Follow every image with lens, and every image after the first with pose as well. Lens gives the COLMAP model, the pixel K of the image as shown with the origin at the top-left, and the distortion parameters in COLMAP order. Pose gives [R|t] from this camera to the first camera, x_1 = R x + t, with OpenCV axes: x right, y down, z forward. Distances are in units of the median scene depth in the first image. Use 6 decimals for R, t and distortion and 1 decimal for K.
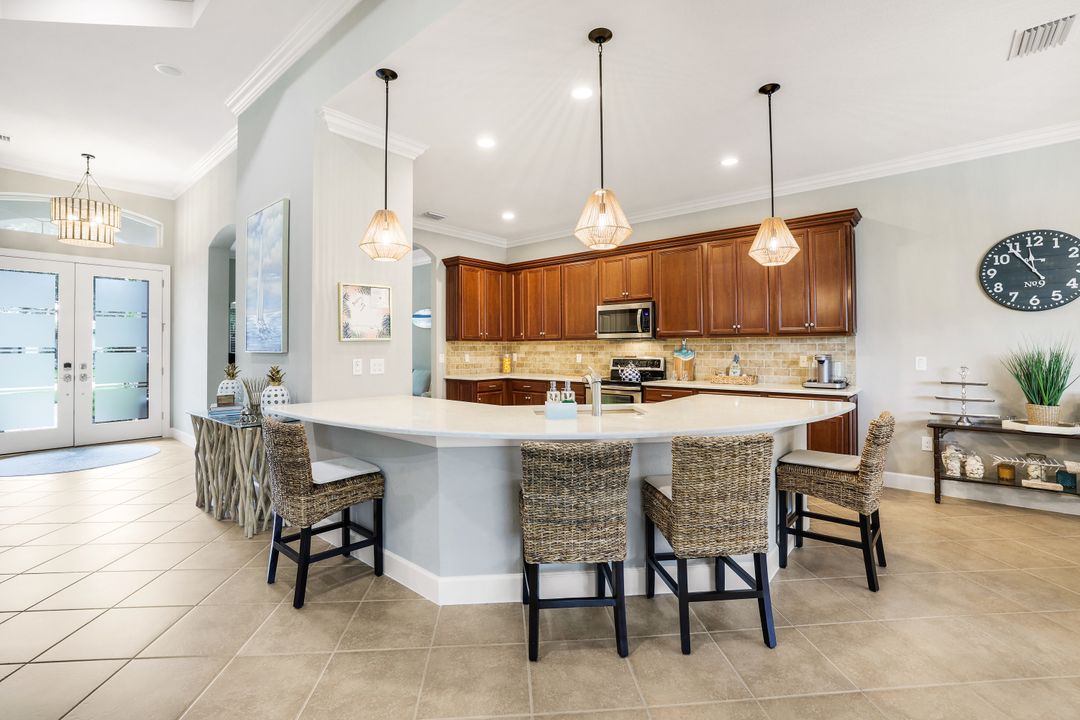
lens RADIAL K [[470.2, 0, 541.1], [0, 470.2, 339.5], [0, 0, 1]] dist [-0.019191, 0.000915]
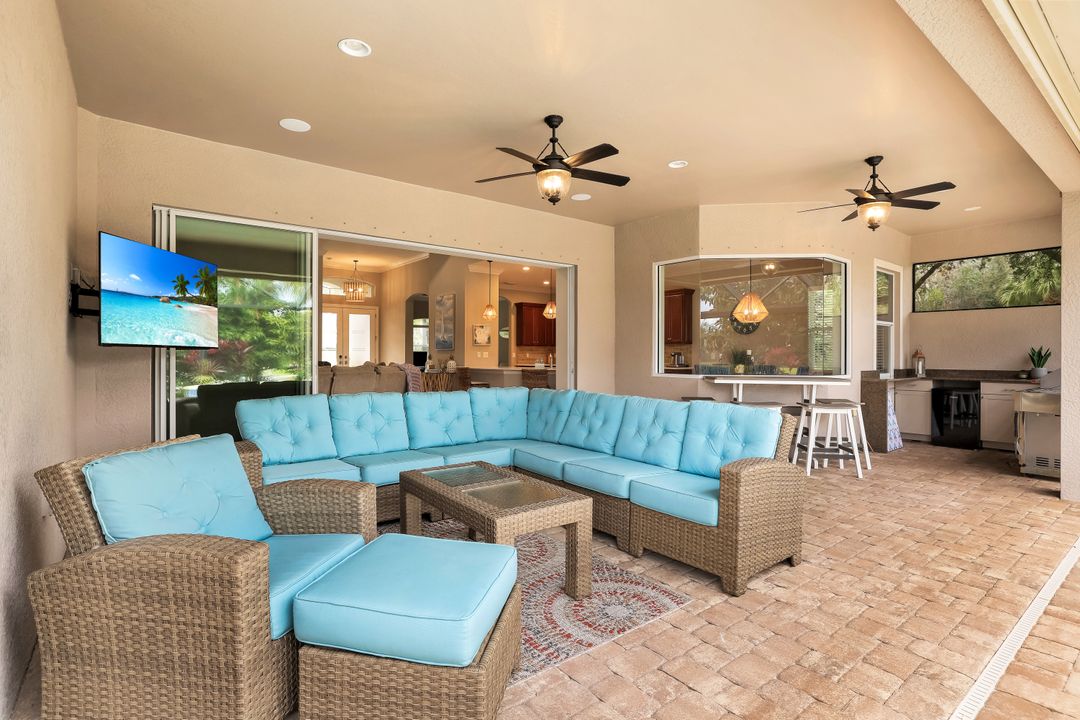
lens RADIAL K [[523.5, 0, 538.7], [0, 523.5, 356.1], [0, 0, 1]] dist [-0.000162, -0.000009]
pose [[0.980675, 0.008470, -0.195462, 0.512152], [-0.004547, 0.999779, 0.020513, 0.001112], [0.195593, -0.019227, 0.980497, -1.796456]]
